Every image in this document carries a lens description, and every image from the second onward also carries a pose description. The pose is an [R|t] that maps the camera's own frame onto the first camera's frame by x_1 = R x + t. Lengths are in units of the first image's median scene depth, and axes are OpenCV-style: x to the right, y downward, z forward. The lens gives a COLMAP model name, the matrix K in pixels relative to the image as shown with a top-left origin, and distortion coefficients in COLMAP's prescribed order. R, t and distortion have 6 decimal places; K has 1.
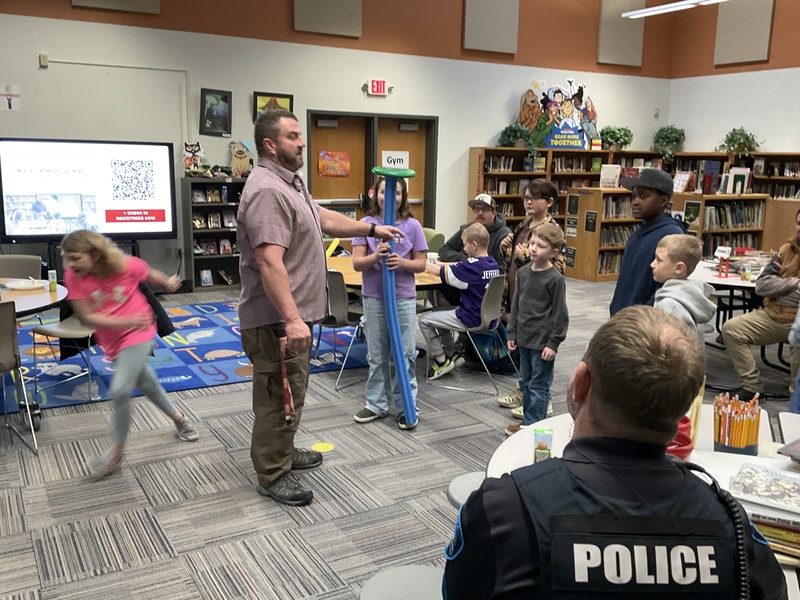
lens RADIAL K [[751.5, 0, 400.0], [0, 751.5, 300.0], [0, 0, 1]] dist [0.146881, -0.301729]
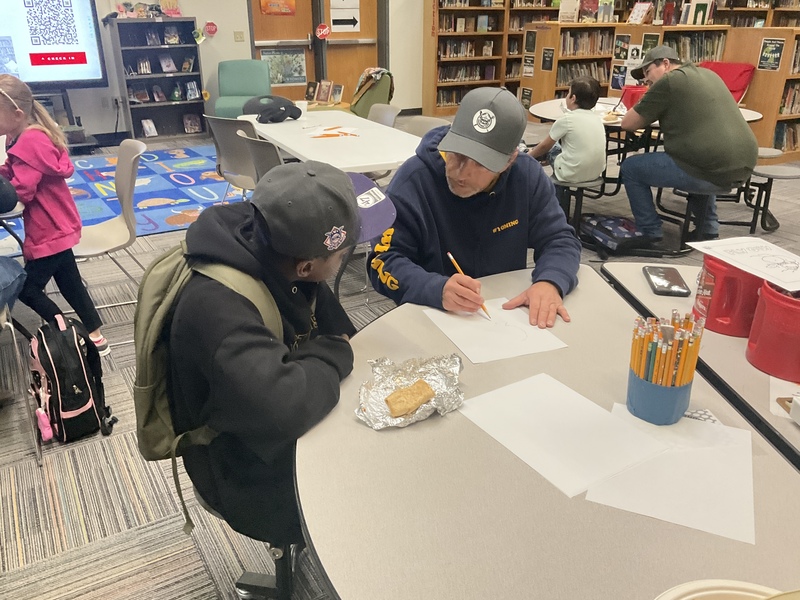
lens RADIAL K [[665.4, 0, 400.0], [0, 665.4, 300.0], [0, 0, 1]] dist [0.046517, -0.079267]
pose [[0.999589, -0.026464, 0.011035, 0.046485], [0.023359, 0.974810, 0.221809, 0.001949], [-0.016627, -0.221460, 0.975028, 0.104852]]
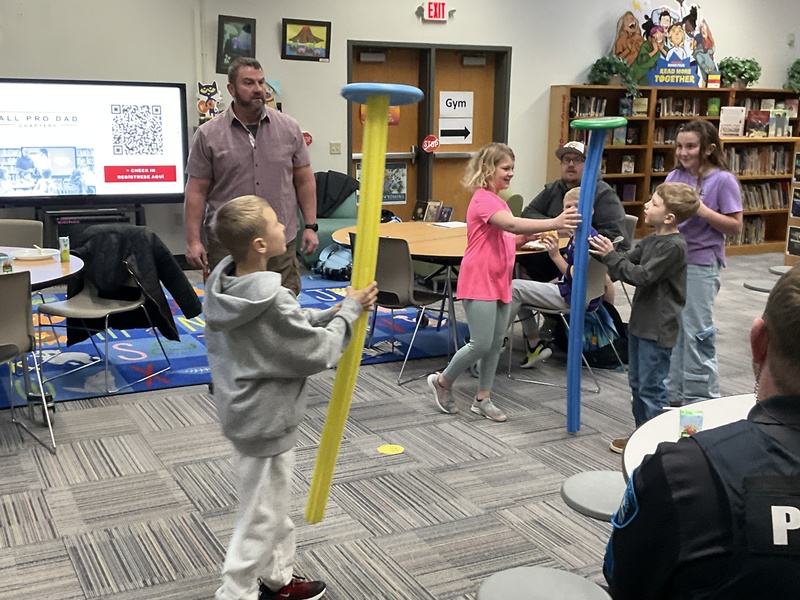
lens RADIAL K [[964.8, 0, 400.0], [0, 964.8, 300.0], [0, 0, 1]] dist [0.151590, -0.337829]
pose [[0.998933, 0.003031, -0.046093, -0.018635], [-0.002329, 0.999880, 0.015289, 0.006317], [0.046134, -0.015166, 0.998820, -0.024318]]
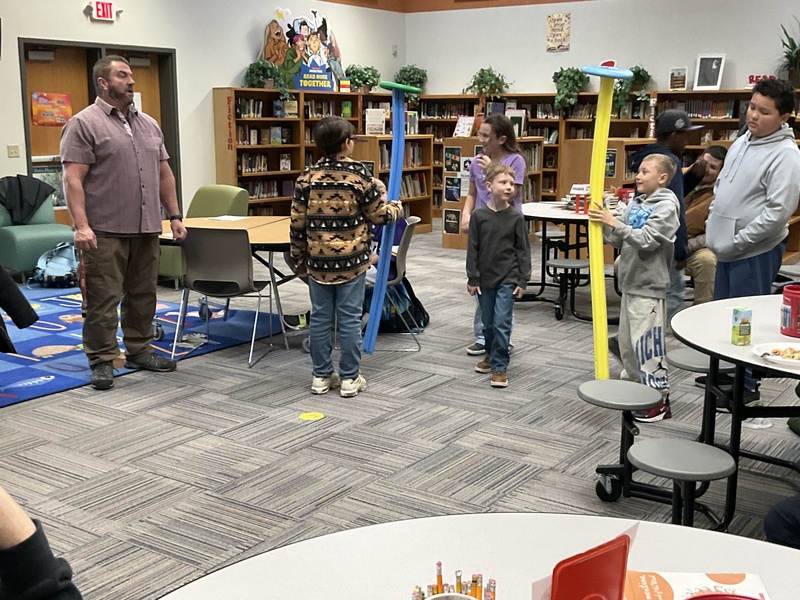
lens RADIAL K [[964.8, 0, 400.0], [0, 964.8, 300.0], [0, 0, 1]] dist [0.151590, -0.337829]
pose [[0.902779, -0.095860, 0.419286, -0.205008], [0.090987, 0.995349, 0.031656, 0.012403], [-0.420370, 0.009571, 0.907302, -0.042198]]
